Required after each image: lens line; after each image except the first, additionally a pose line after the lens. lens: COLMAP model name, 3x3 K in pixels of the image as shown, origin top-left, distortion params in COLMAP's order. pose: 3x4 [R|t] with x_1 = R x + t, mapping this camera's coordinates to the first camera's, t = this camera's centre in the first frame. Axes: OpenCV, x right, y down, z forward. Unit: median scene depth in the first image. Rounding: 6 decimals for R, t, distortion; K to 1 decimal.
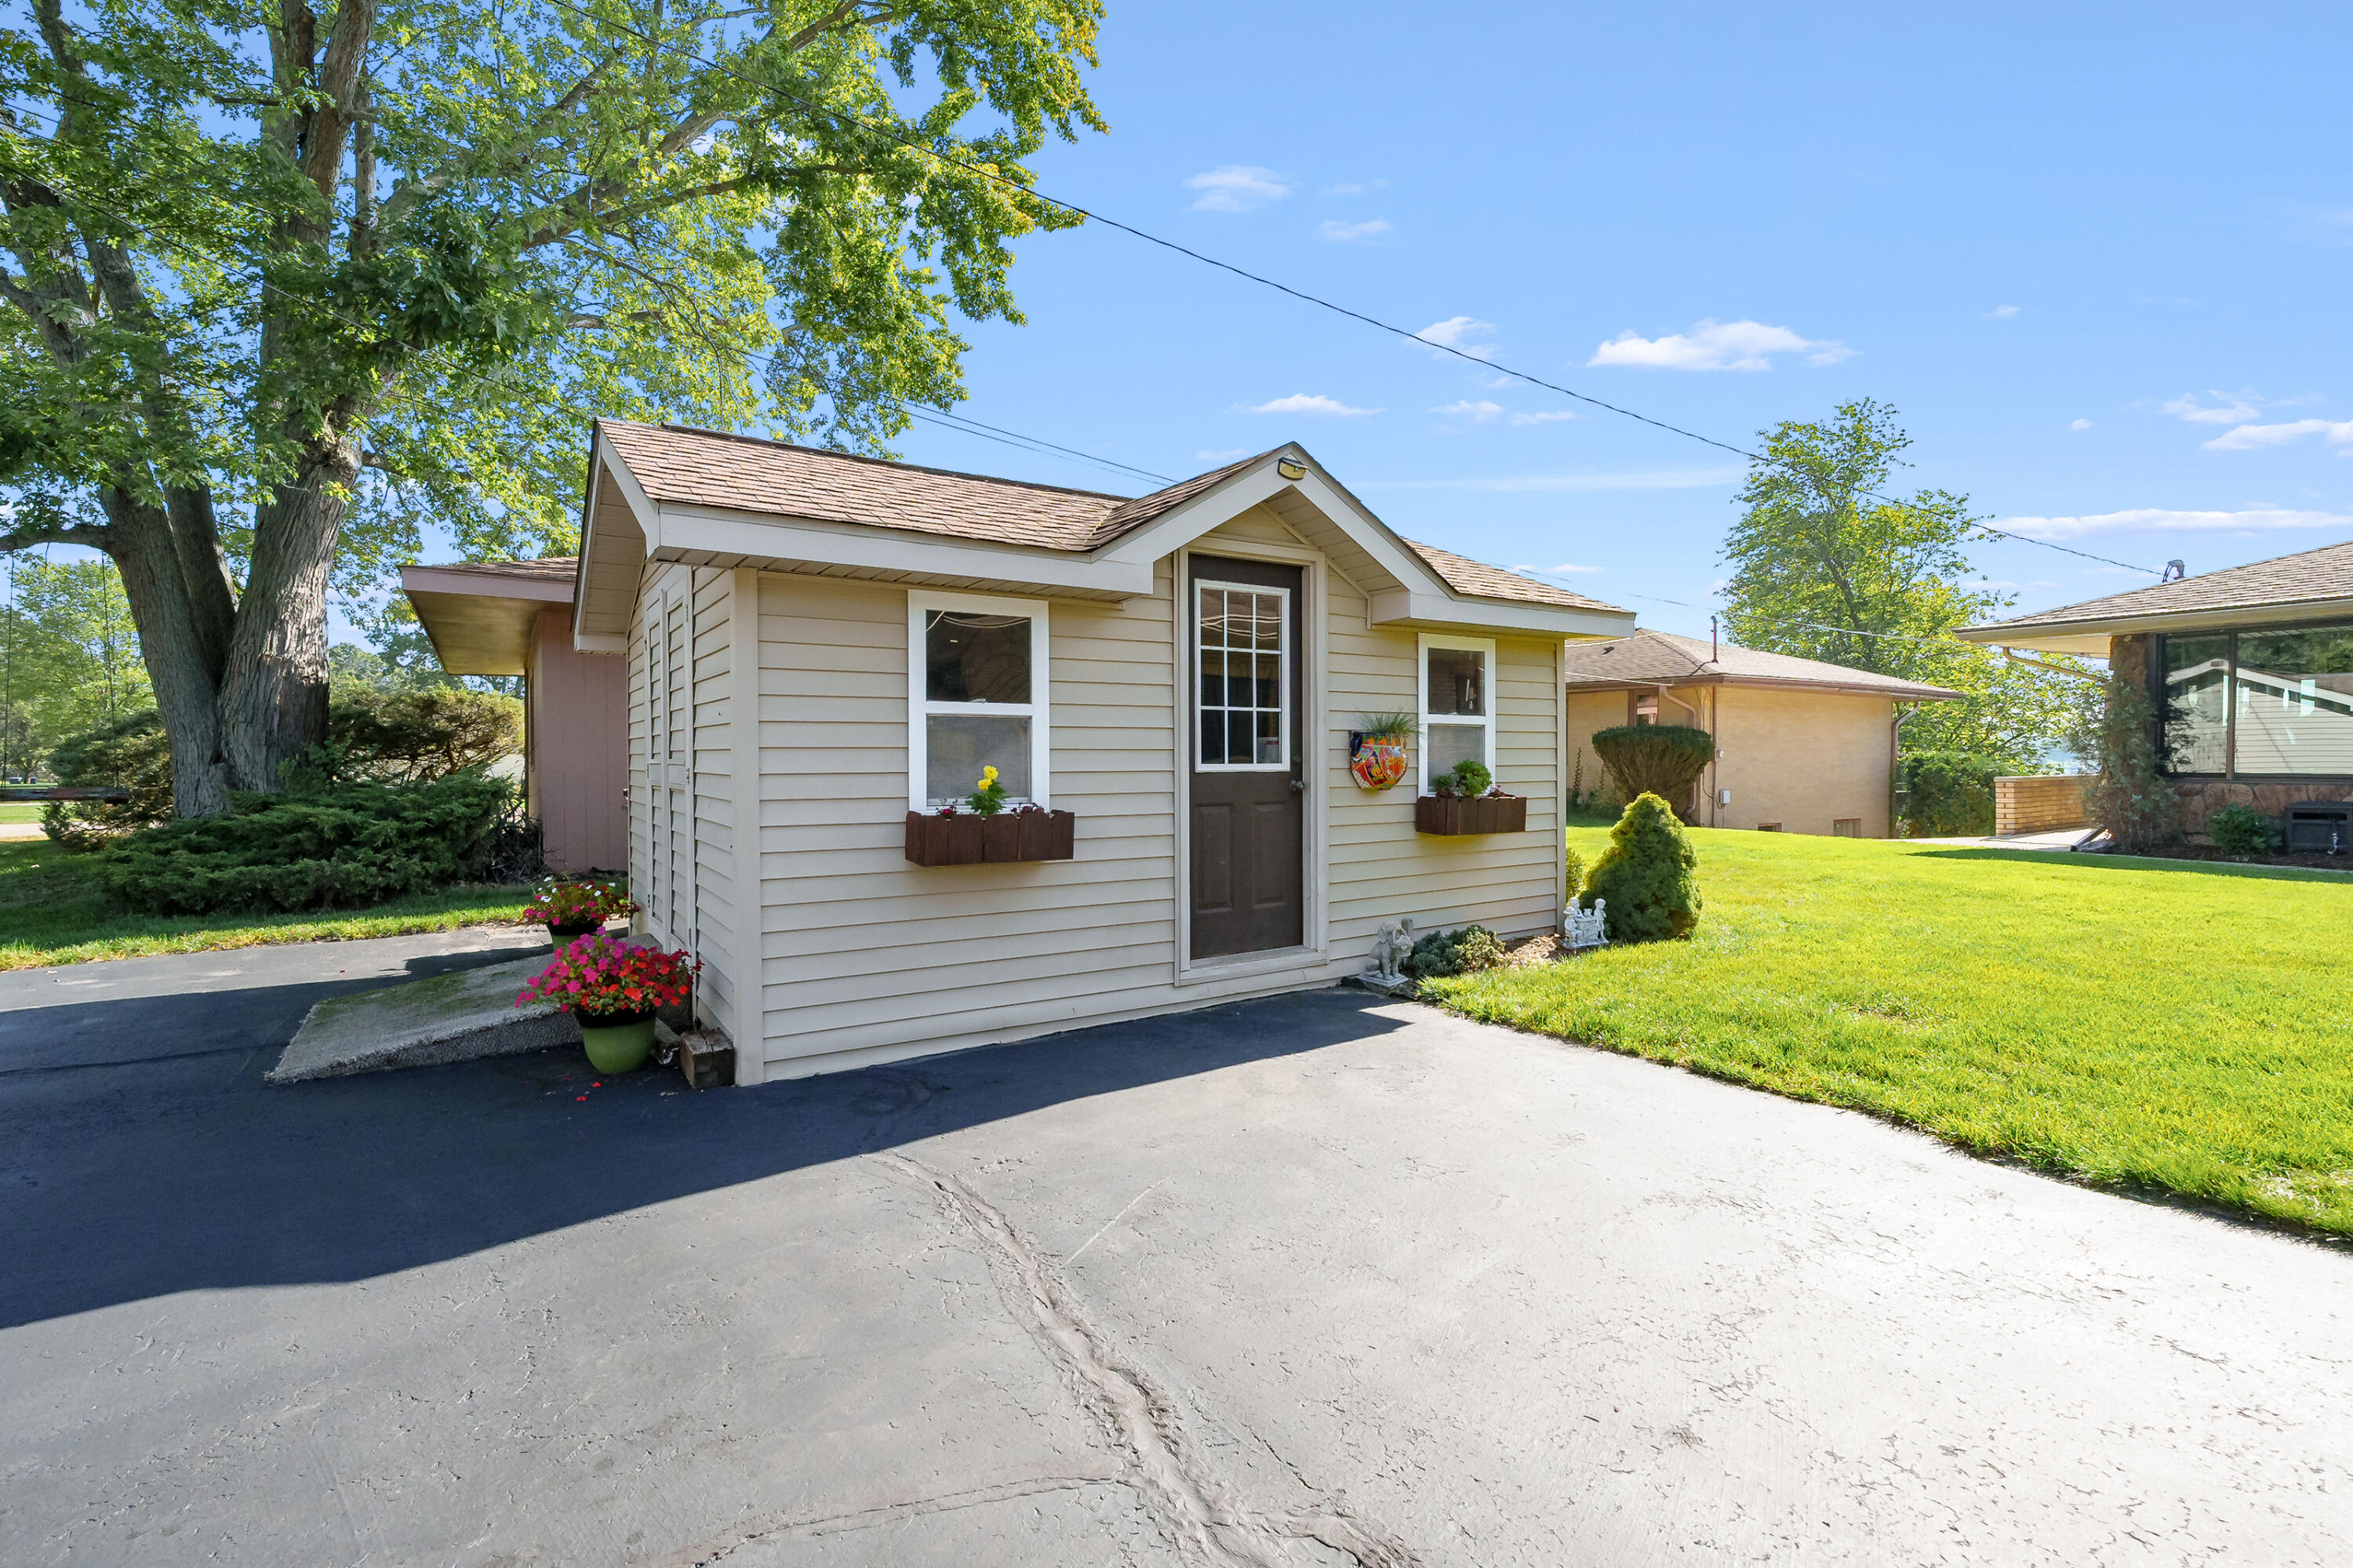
lens RADIAL K [[1076.5, 0, 1176.5], [0, 1076.5, 784.0], [0, 0, 1]] dist [-0.001928, 0.000274]
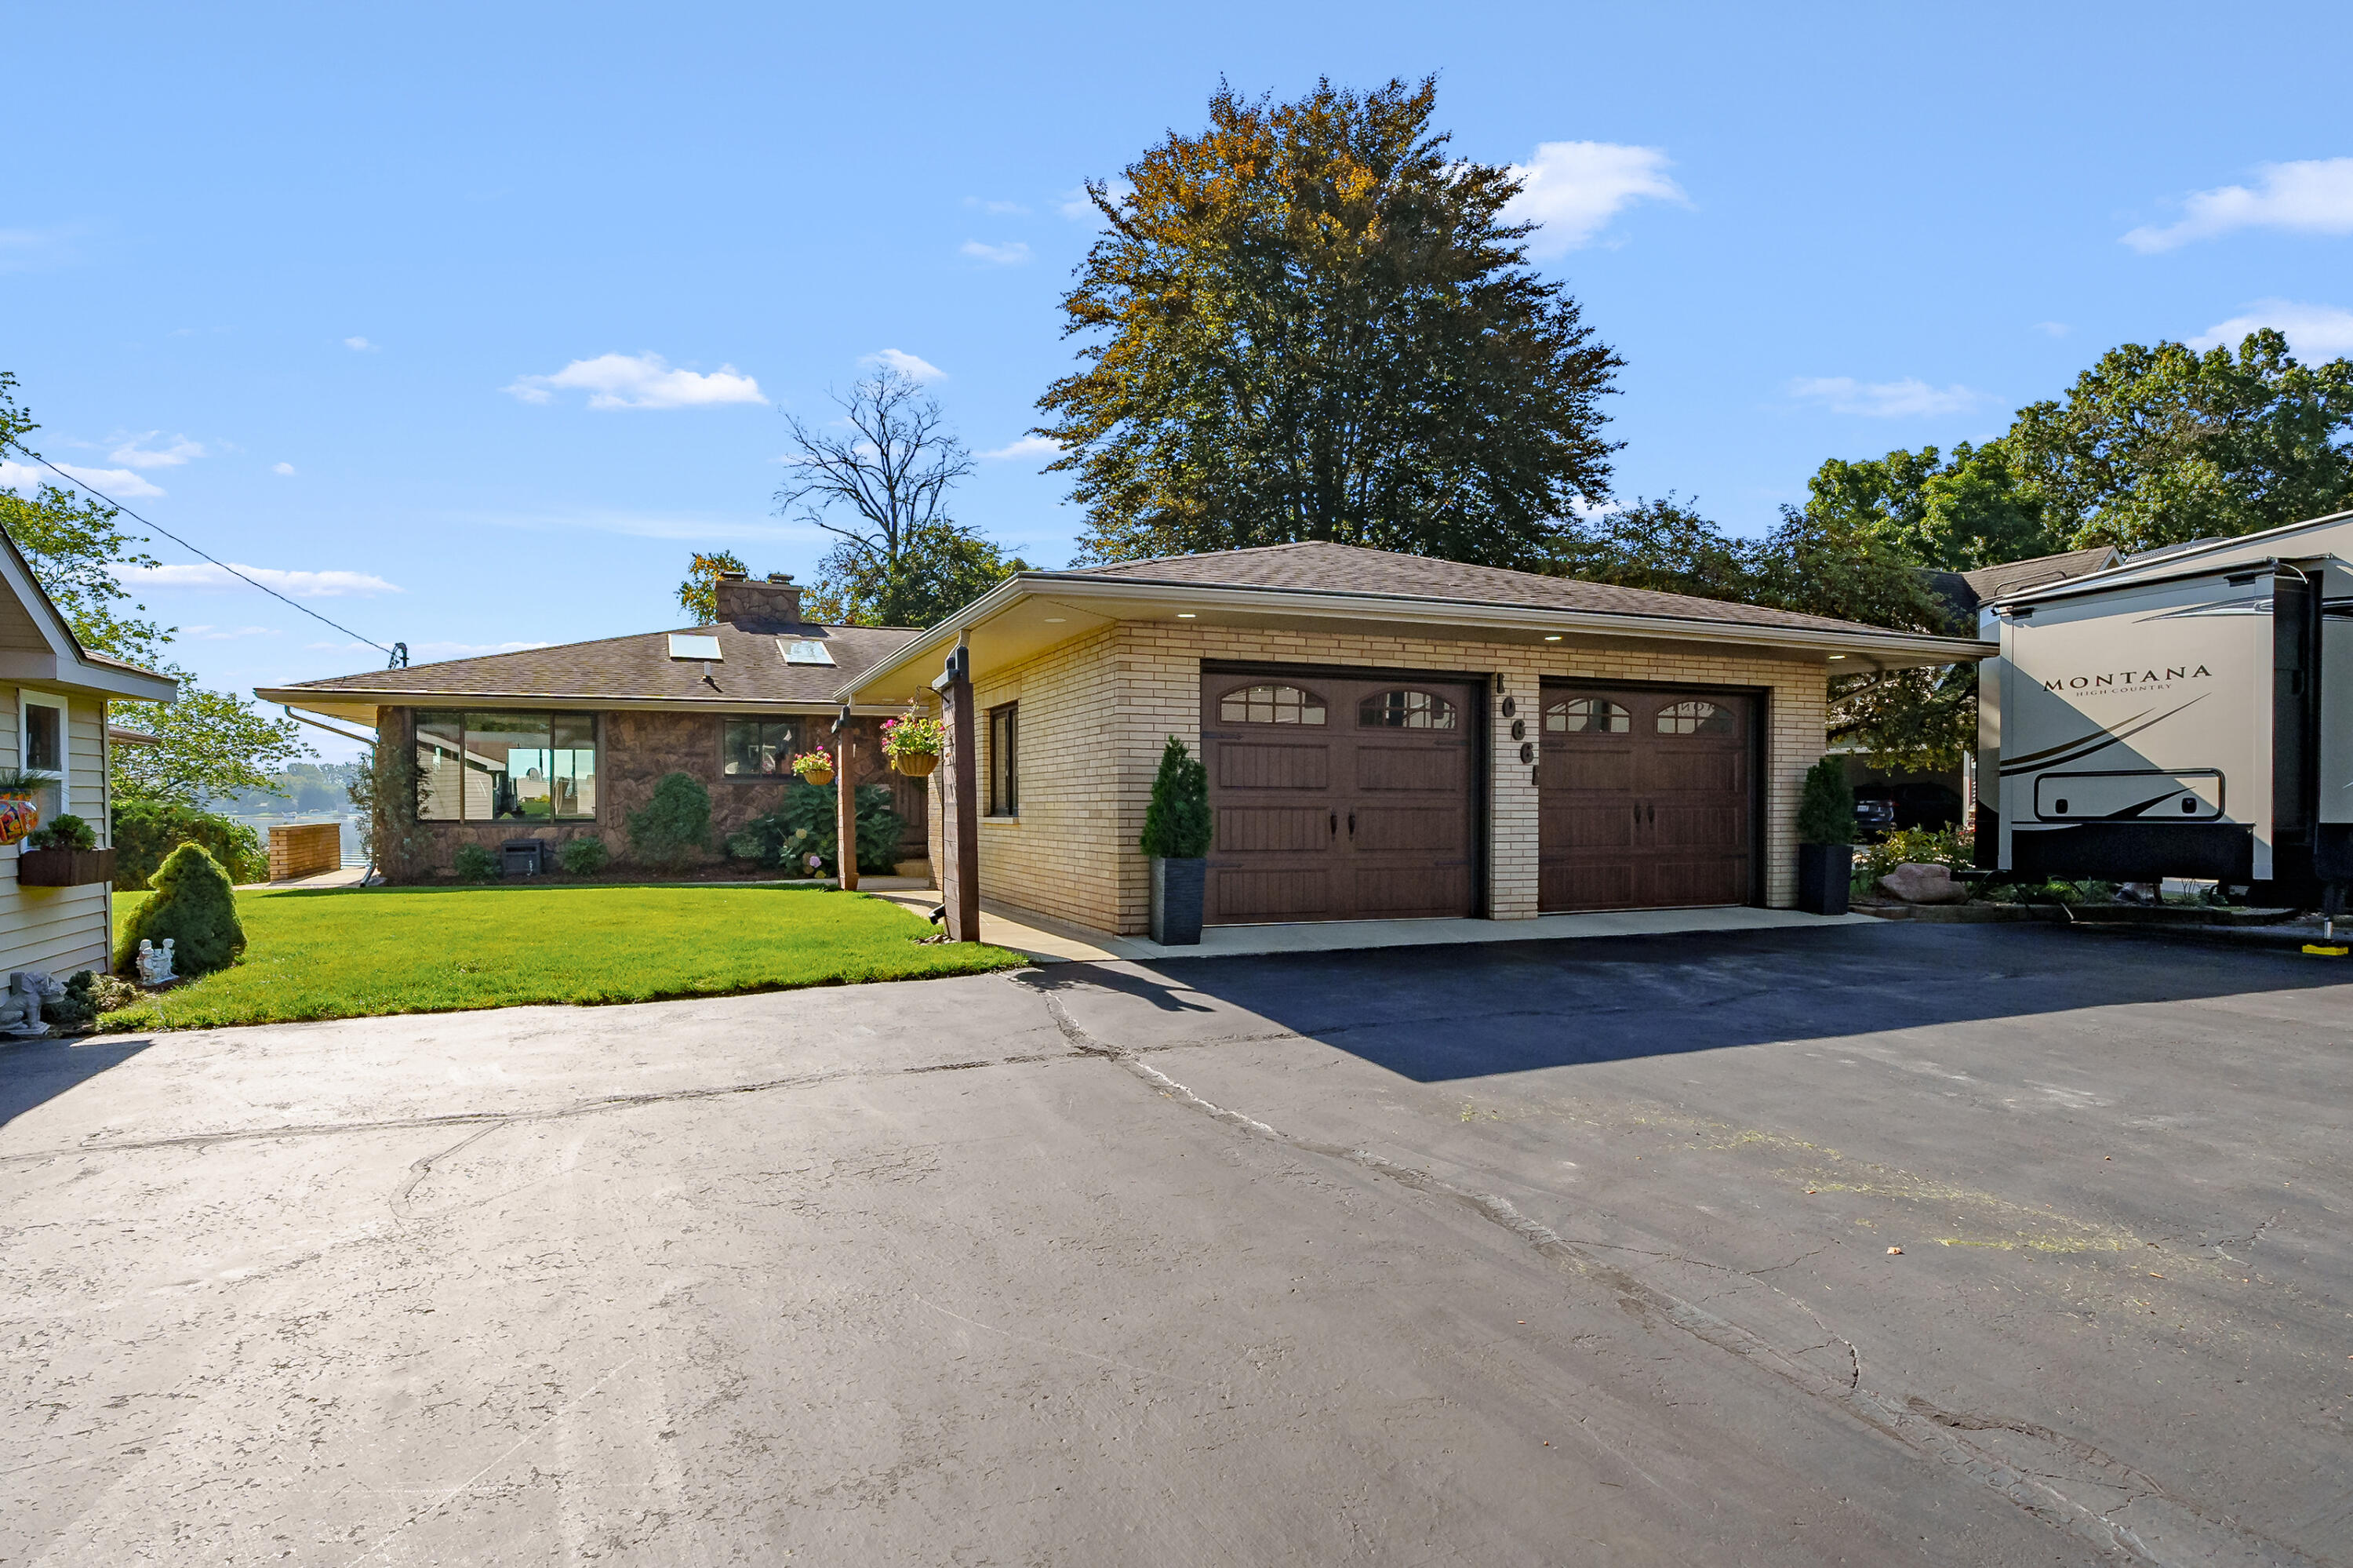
lens RADIAL K [[1256.4, 0, 1176.5], [0, 1256.4, 784.0], [0, 0, 1]] dist [-0.002119, -0.000740]
pose [[0.189424, 0.015353, 0.981775, -0.355698], [0.025522, 0.999463, -0.020553, 0.000226], [-0.981564, 0.028951, 0.188931, -0.141010]]
